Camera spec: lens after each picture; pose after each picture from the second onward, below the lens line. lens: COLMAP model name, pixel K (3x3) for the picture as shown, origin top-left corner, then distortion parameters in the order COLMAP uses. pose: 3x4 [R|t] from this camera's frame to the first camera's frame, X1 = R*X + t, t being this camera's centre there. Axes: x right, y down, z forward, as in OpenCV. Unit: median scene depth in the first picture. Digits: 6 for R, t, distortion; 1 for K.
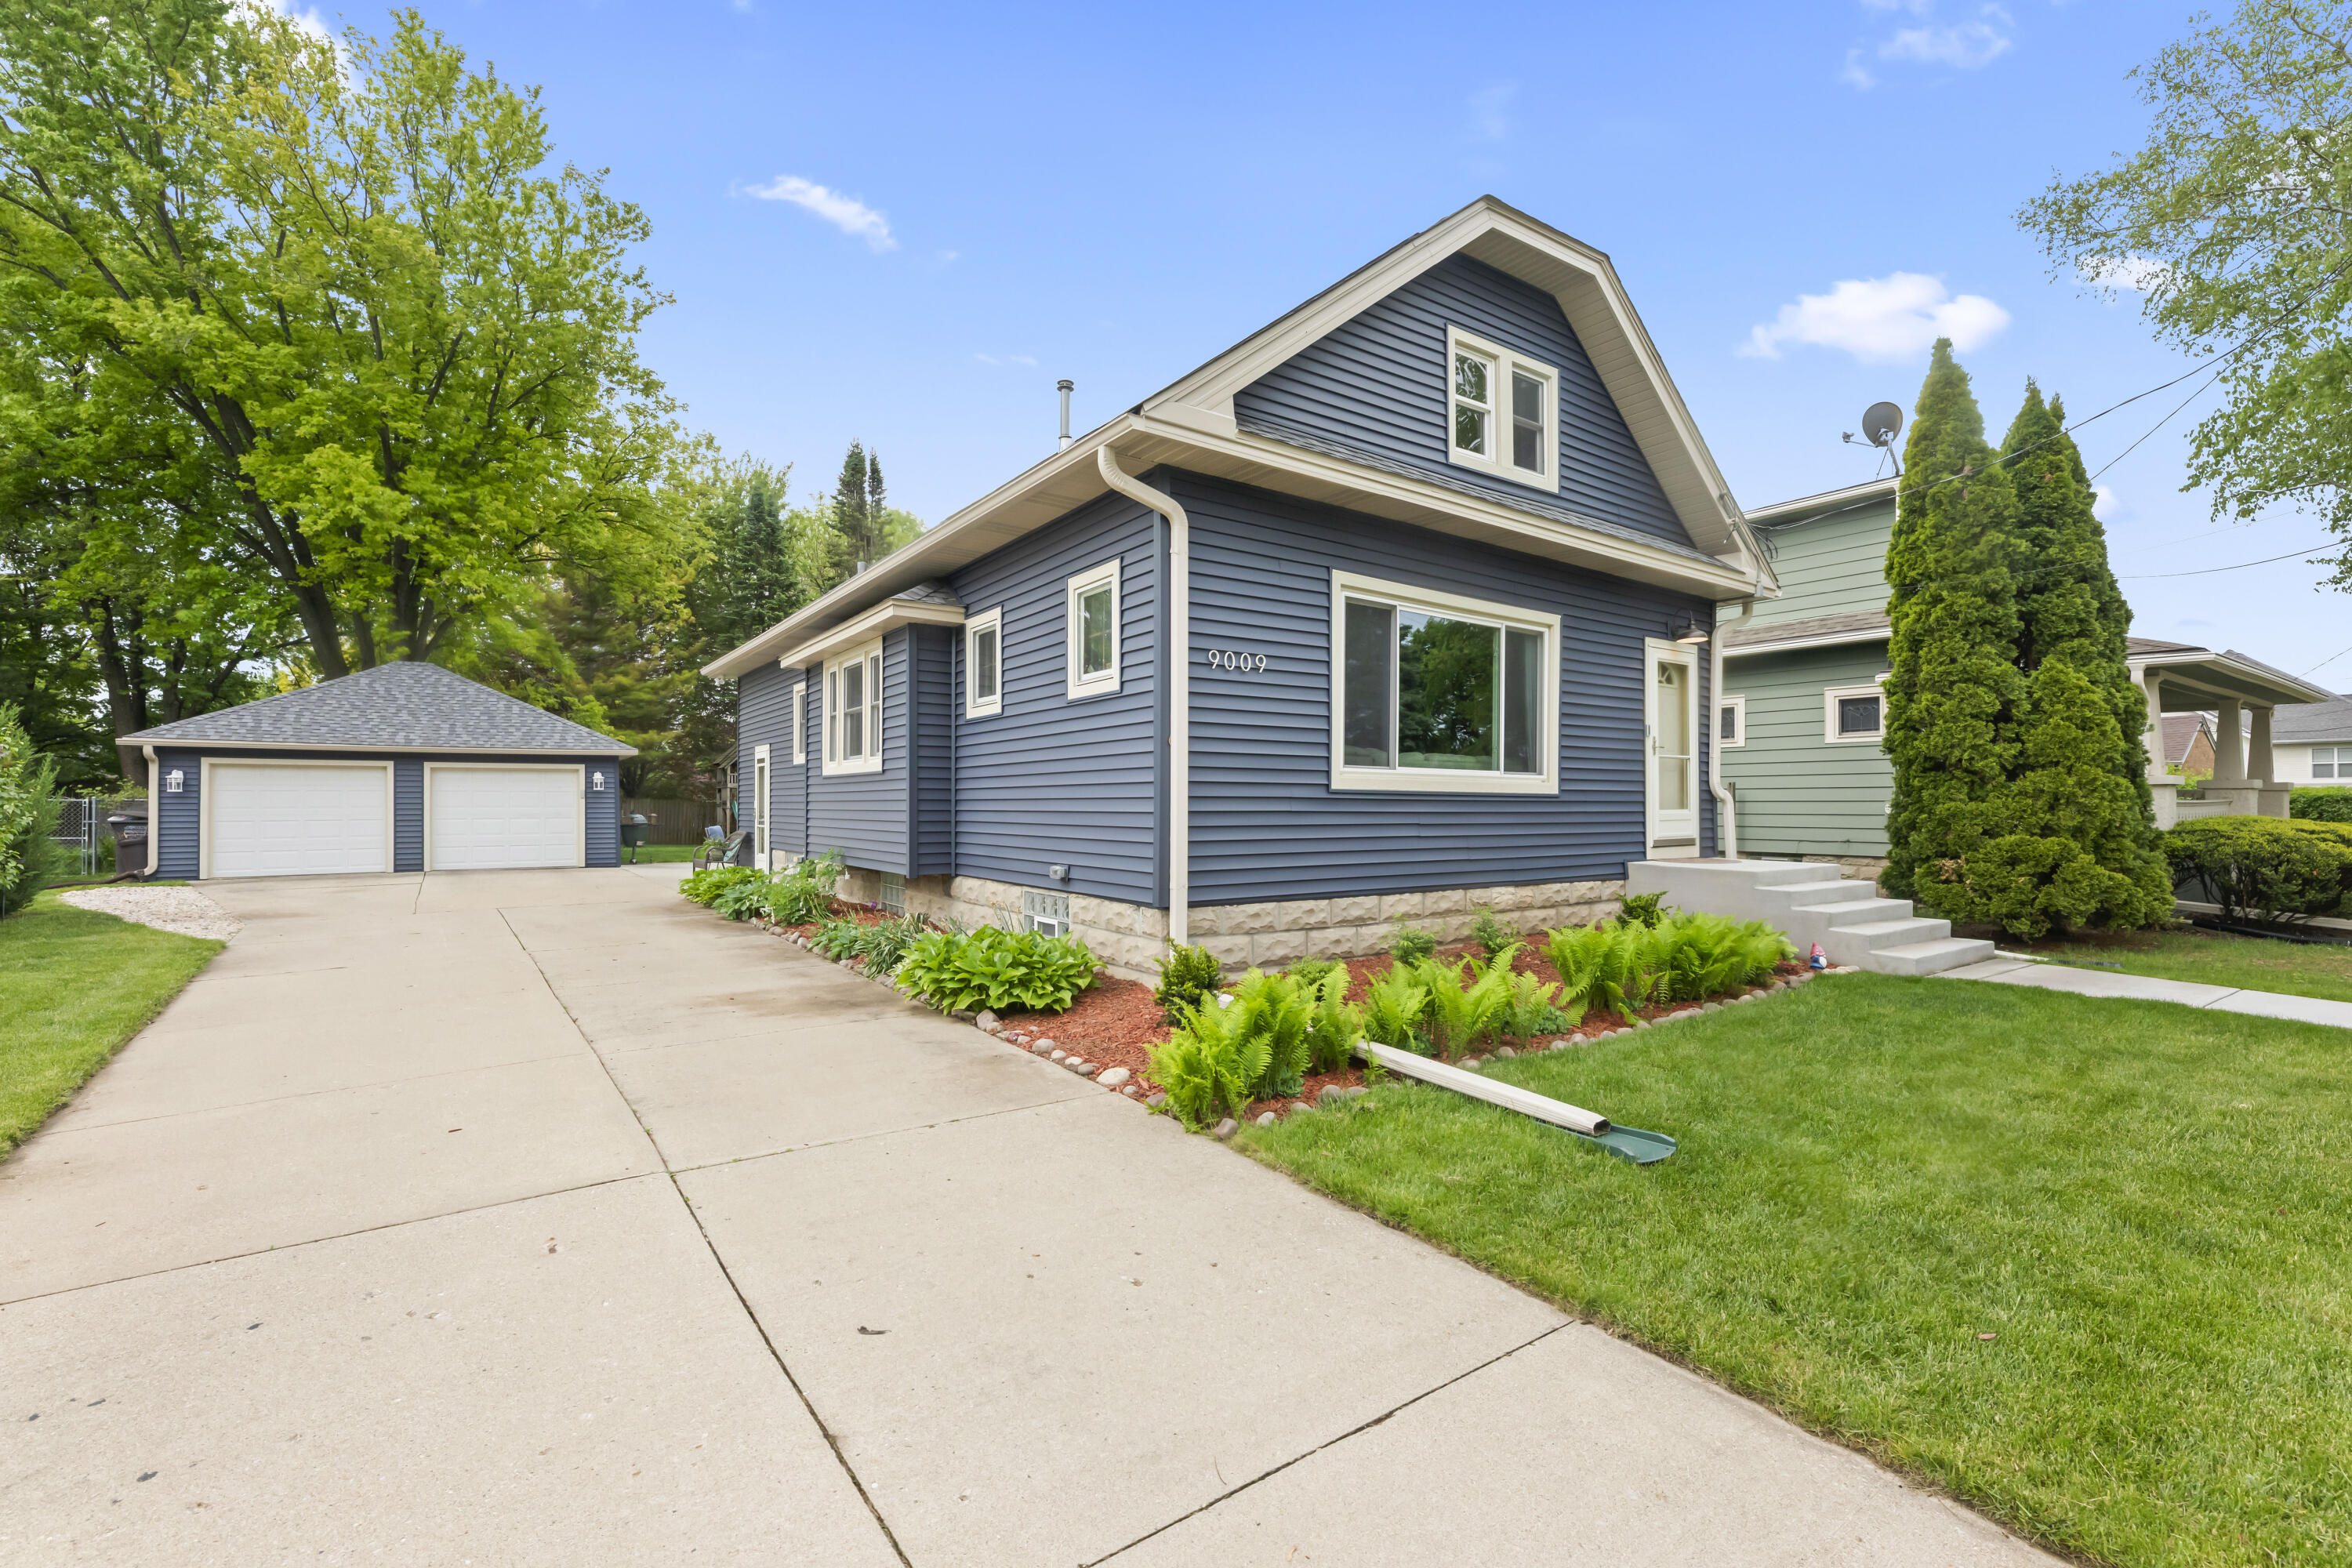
lens RADIAL K [[1010.4, 0, 1179.0], [0, 1010.4, 799.9], [0, 0, 1]] dist [0.001023, -0.001564]
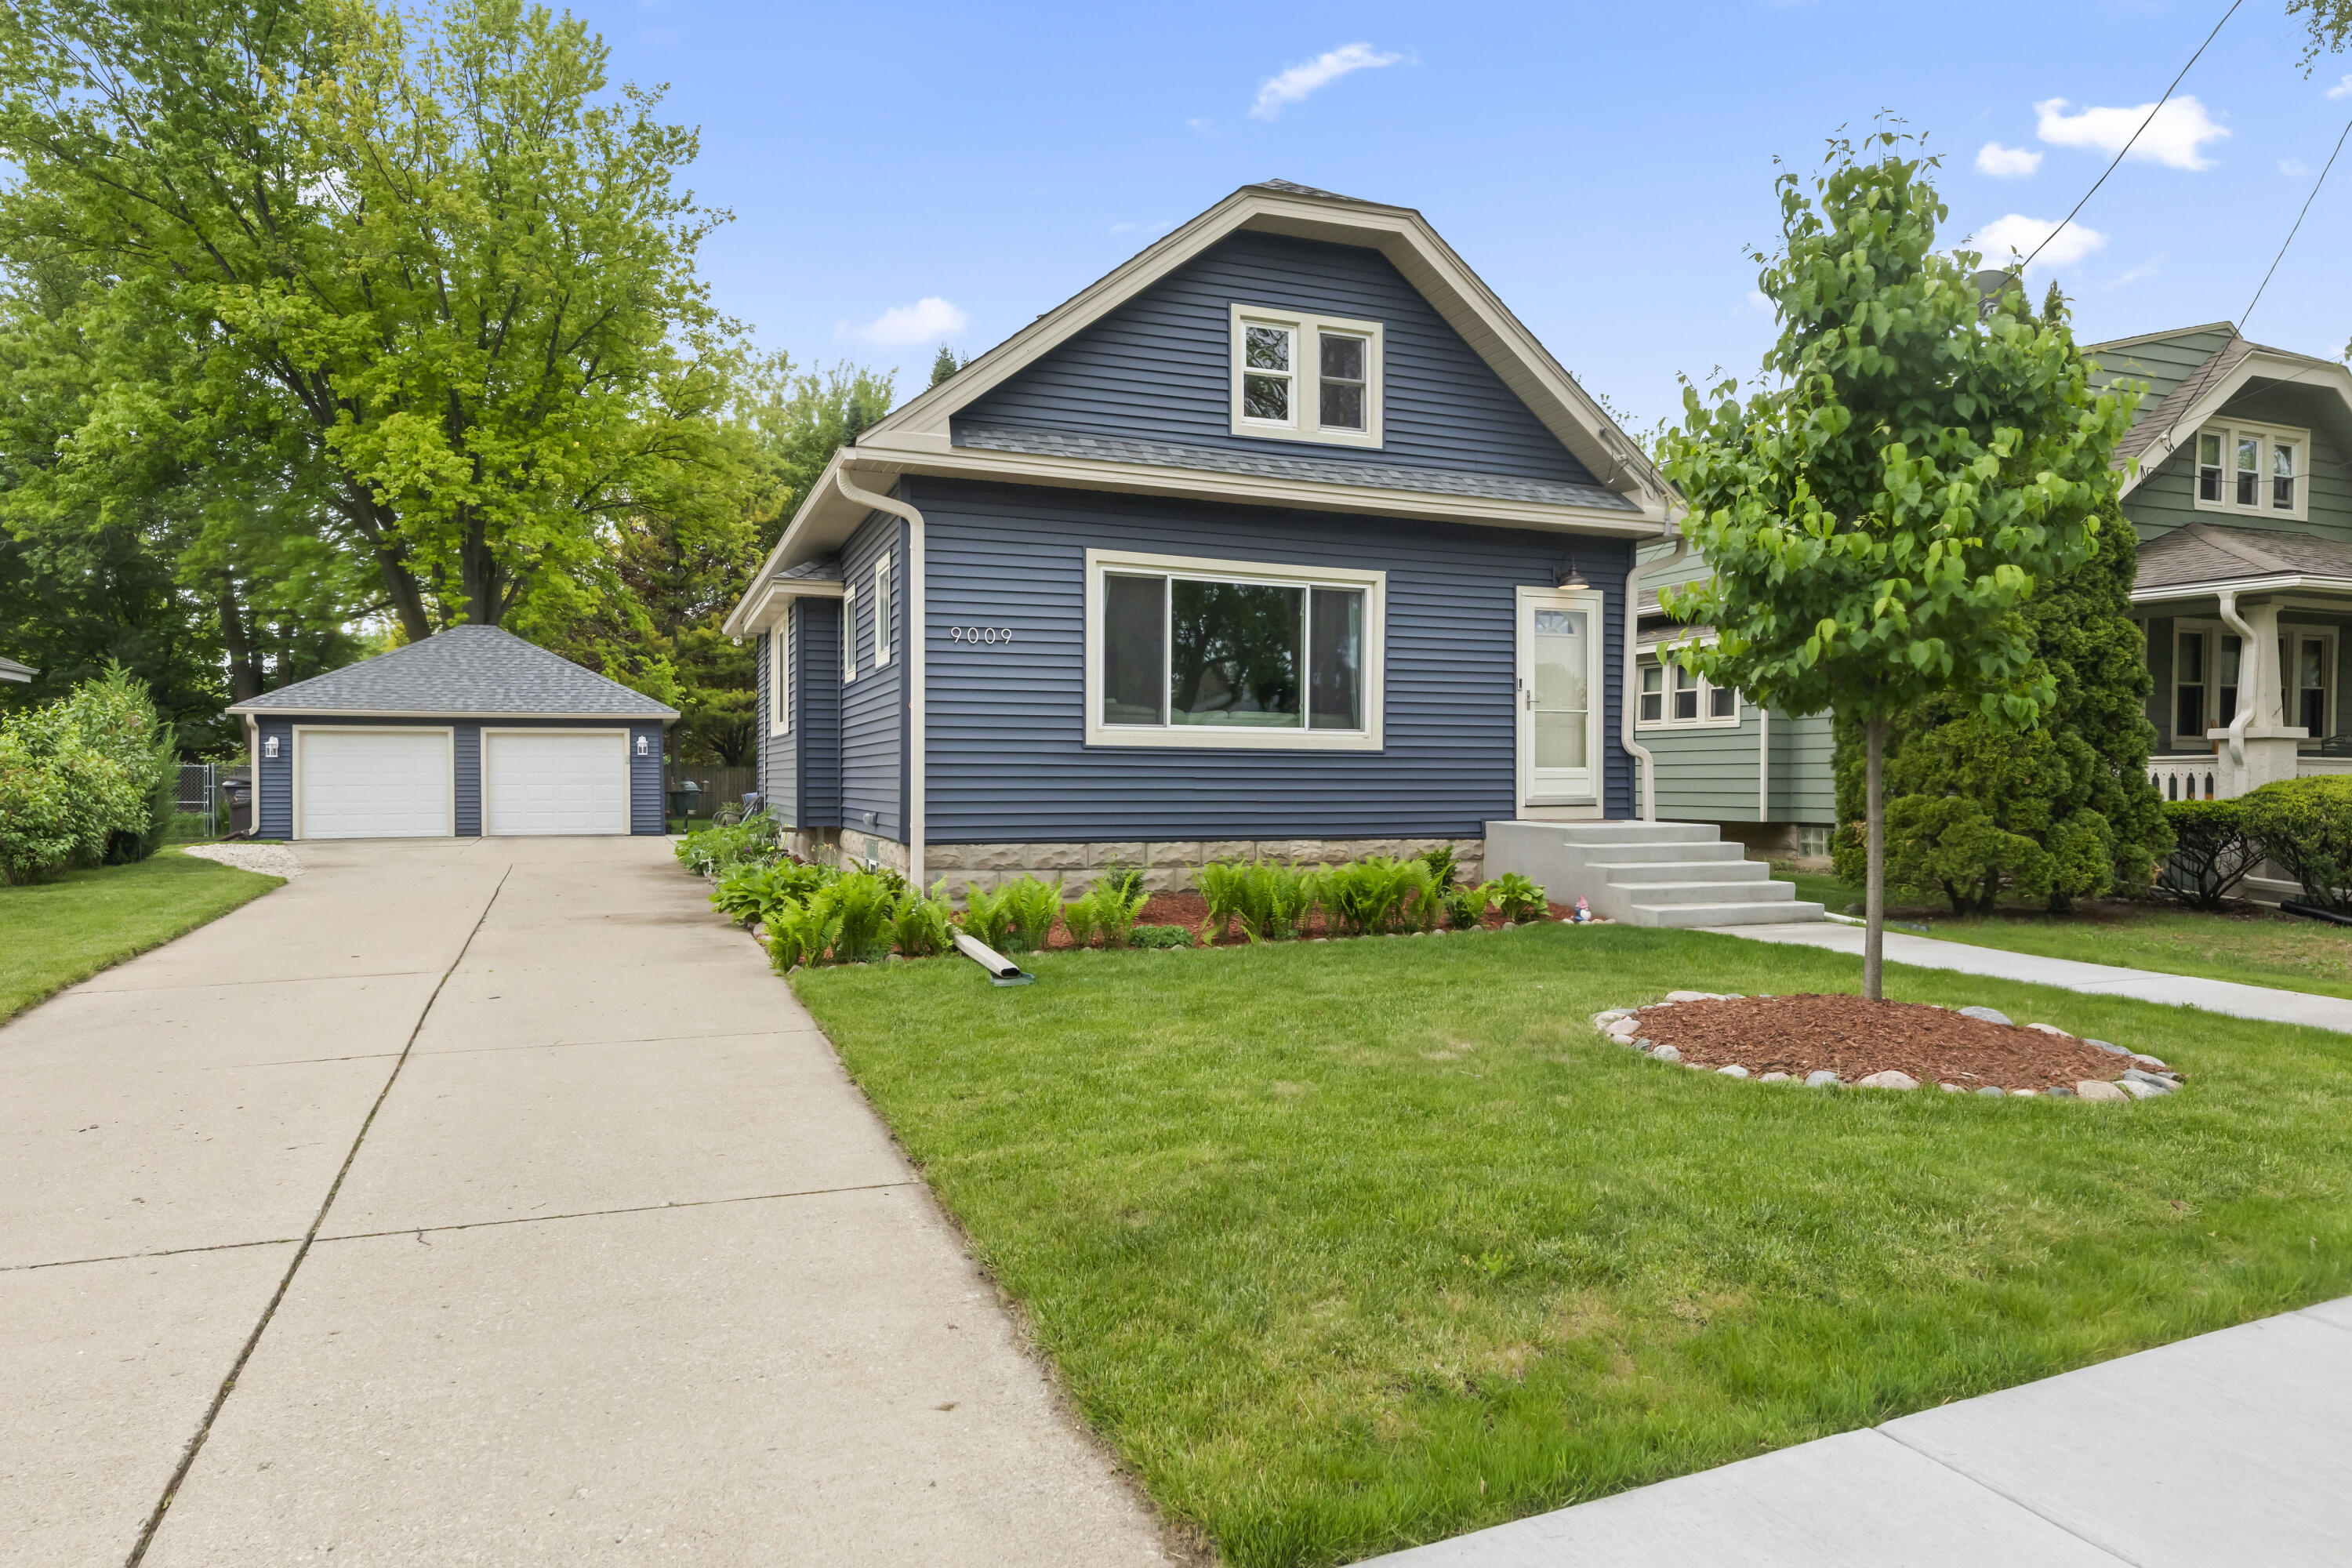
lens RADIAL K [[1419.0, 0, 1179.1], [0, 1419.0, 801.0], [0, 0, 1]] dist [-0.002932, -0.001710]
pose [[0.972684, 0.004138, -0.232096, 0.449770], [0.000362, 0.999813, 0.019344, 0.015204], [0.232133, -0.018899, 0.972501, -0.368083]]
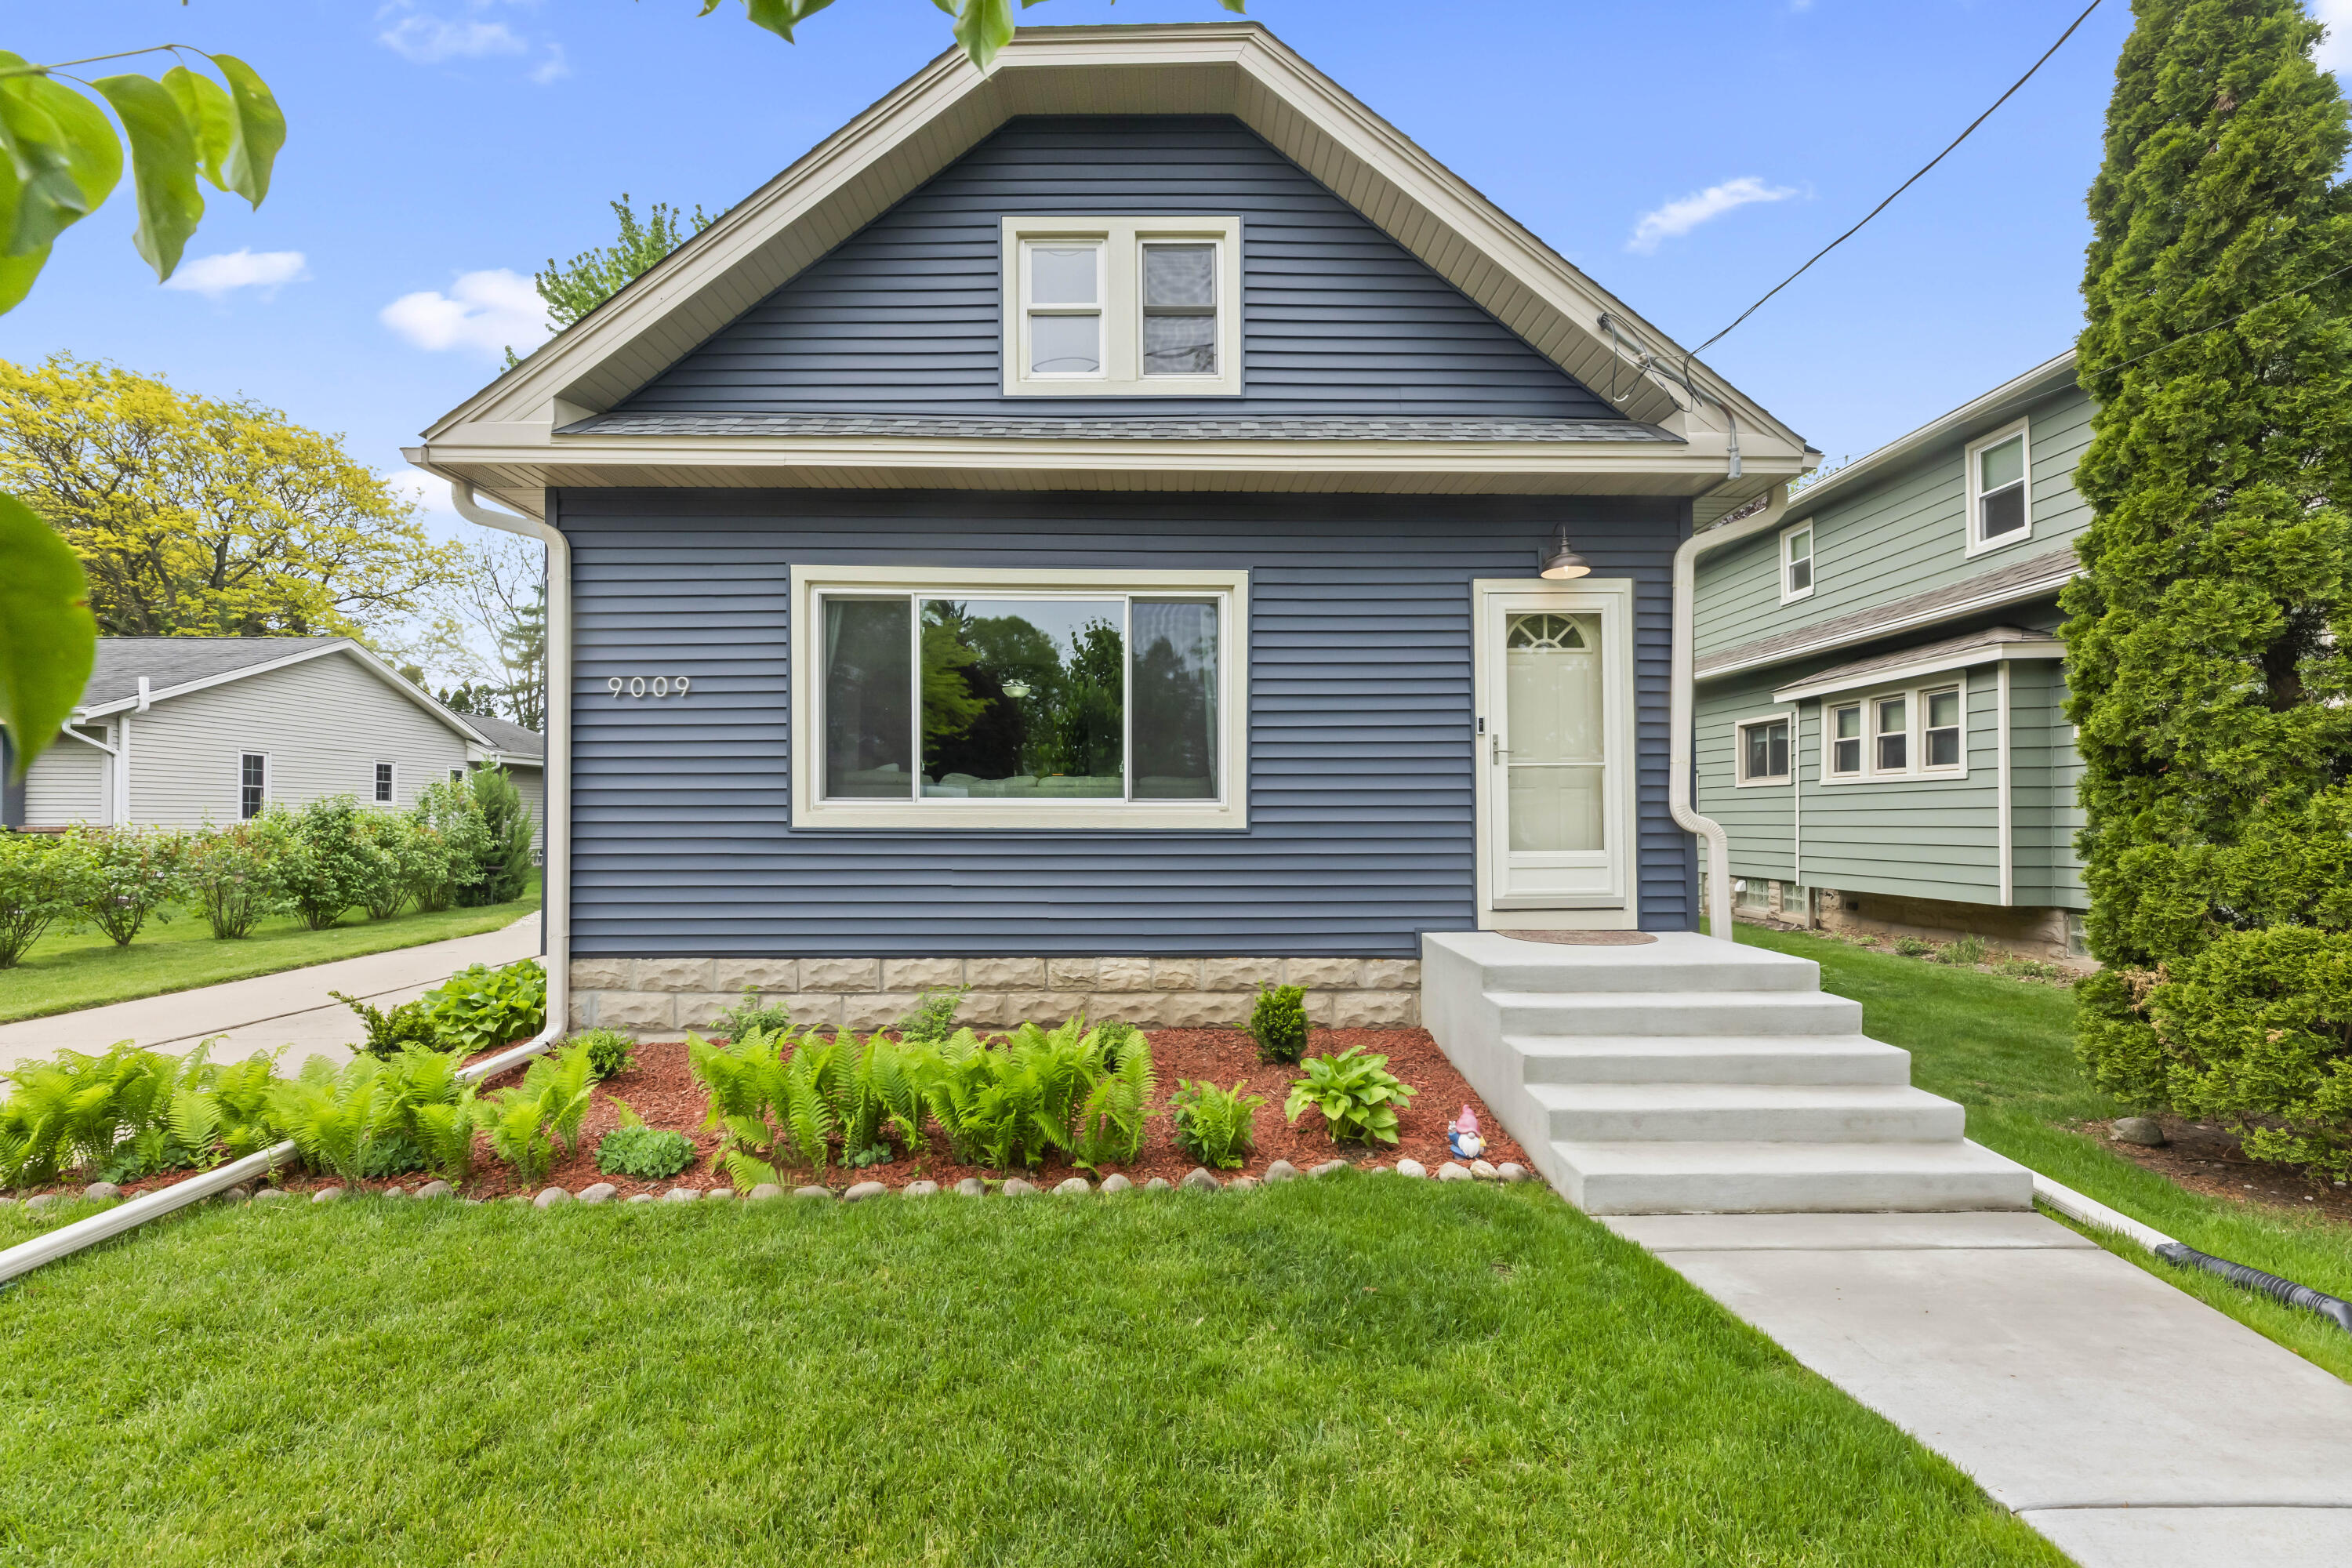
lens RADIAL K [[961.7, 0, 1183.1], [0, 961.7, 808.1], [0, 0, 1]] dist [-0.002046, 0.000035]
pose [[0.823248, -0.011135, -0.567572, 0.633914], [0.006840, 0.999930, -0.009696, -0.012080], [0.567640, 0.004100, 0.823267, 0.387102]]
